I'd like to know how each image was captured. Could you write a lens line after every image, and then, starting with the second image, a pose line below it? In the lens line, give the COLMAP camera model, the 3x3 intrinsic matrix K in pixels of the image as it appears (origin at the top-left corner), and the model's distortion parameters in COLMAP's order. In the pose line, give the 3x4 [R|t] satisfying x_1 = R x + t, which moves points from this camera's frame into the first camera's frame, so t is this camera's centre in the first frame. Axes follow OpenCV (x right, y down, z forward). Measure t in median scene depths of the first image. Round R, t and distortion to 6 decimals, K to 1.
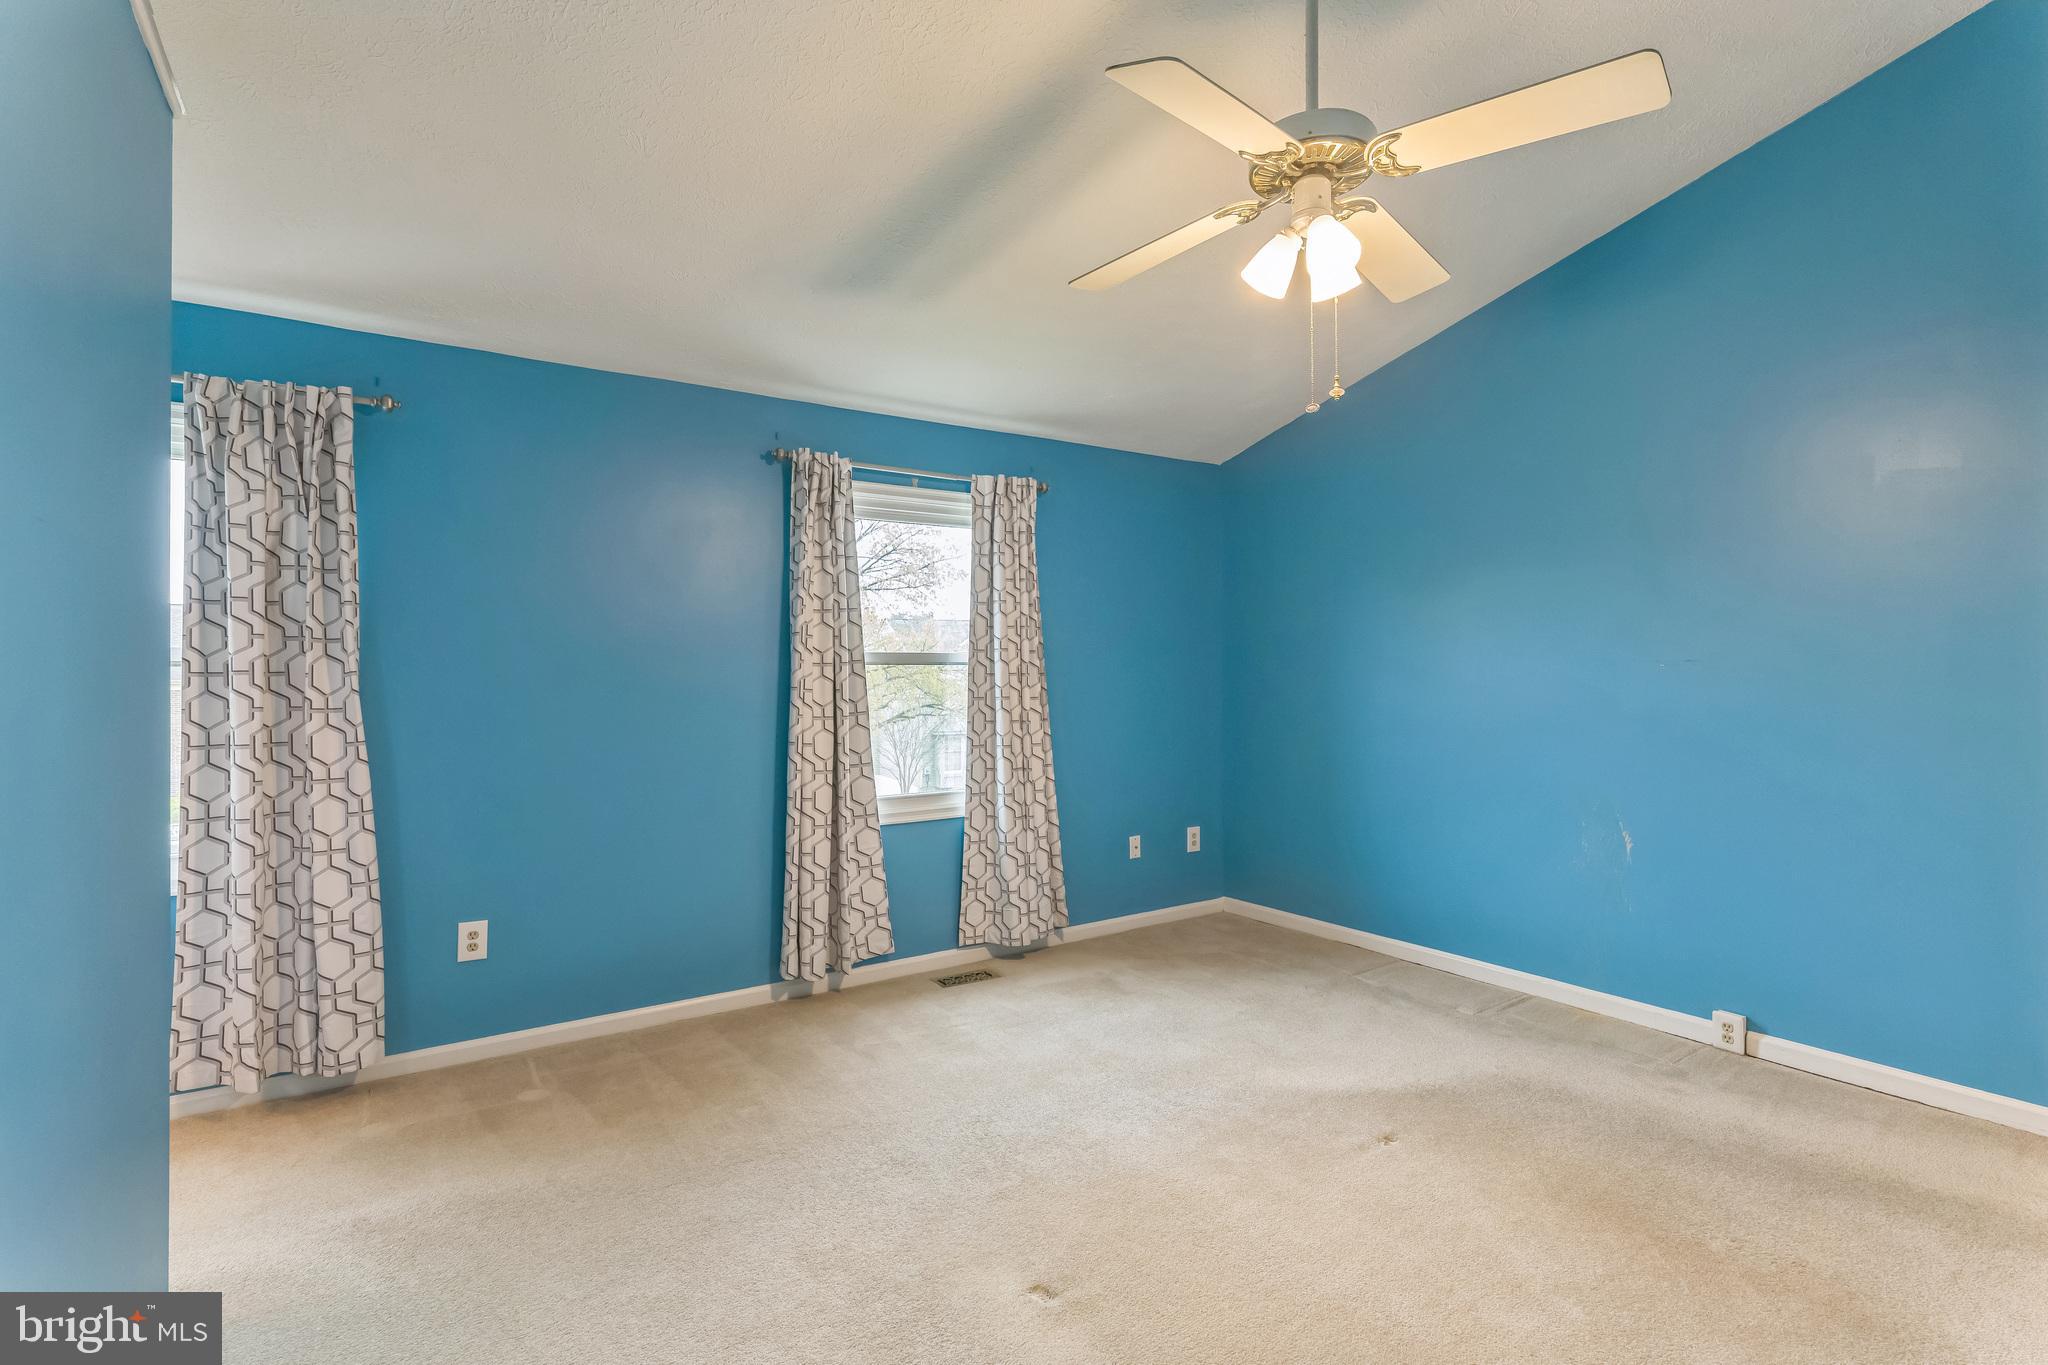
lens RADIAL K [[963.0, 0, 1018.4], [0, 963.0, 686.4], [0, 0, 1]] dist [-0.002497, 0.001360]
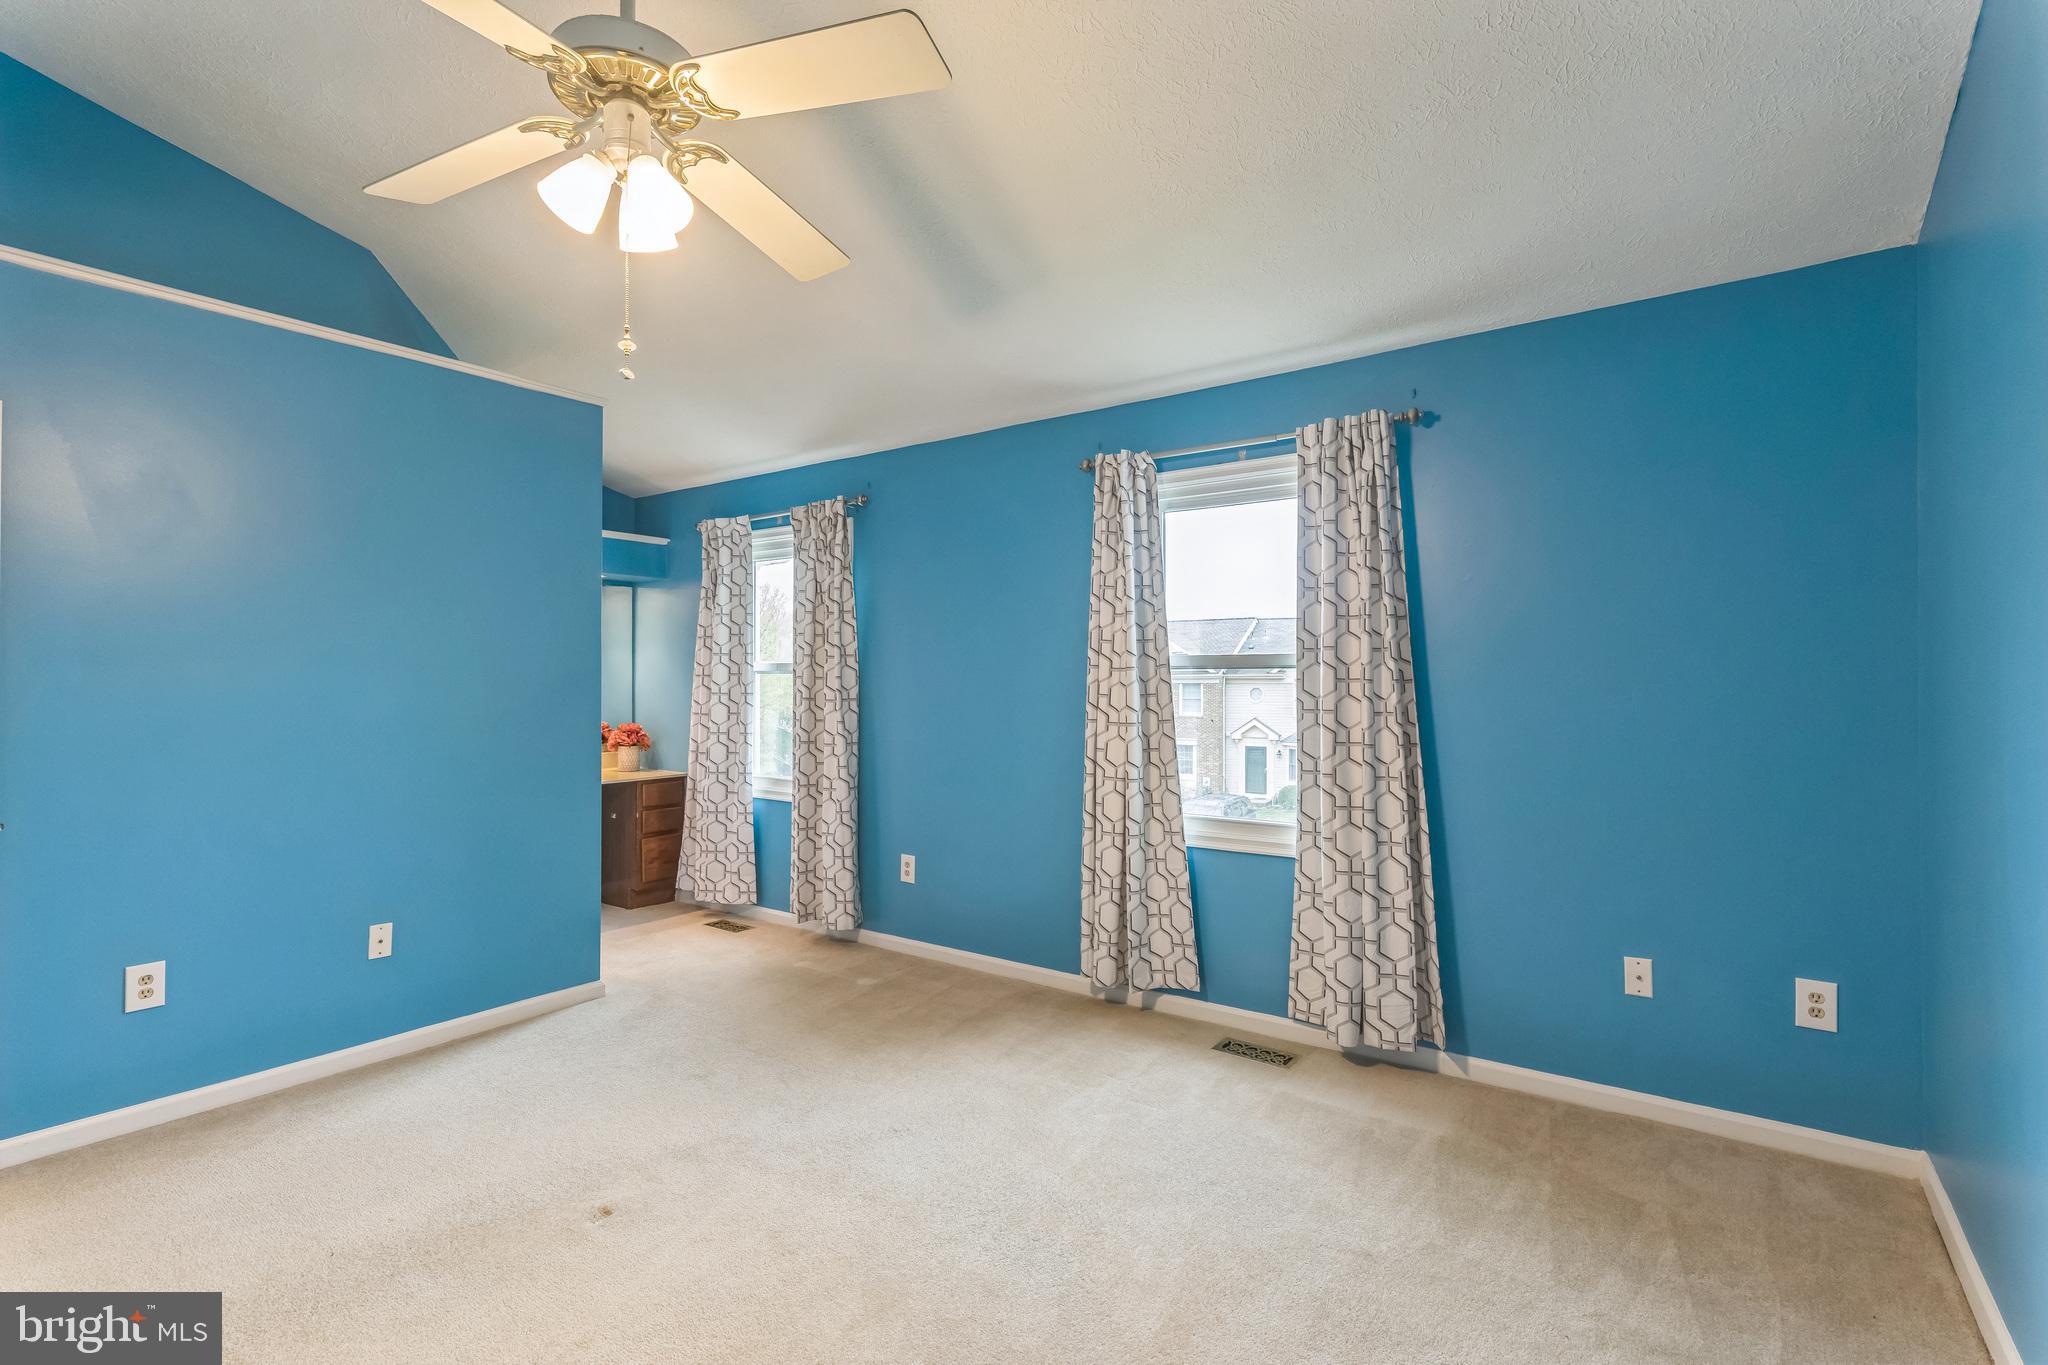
lens RADIAL K [[963.0, 0, 1017.7], [0, 963.0, 683.8], [0, 0, 1]] dist [-0.002497, 0.001360]
pose [[0.345669, 0.013664, -0.938257, 0.647092], [-0.007933, 0.999901, 0.011639, -0.017909], [0.938323, 0.003420, 0.345743, 0.534812]]
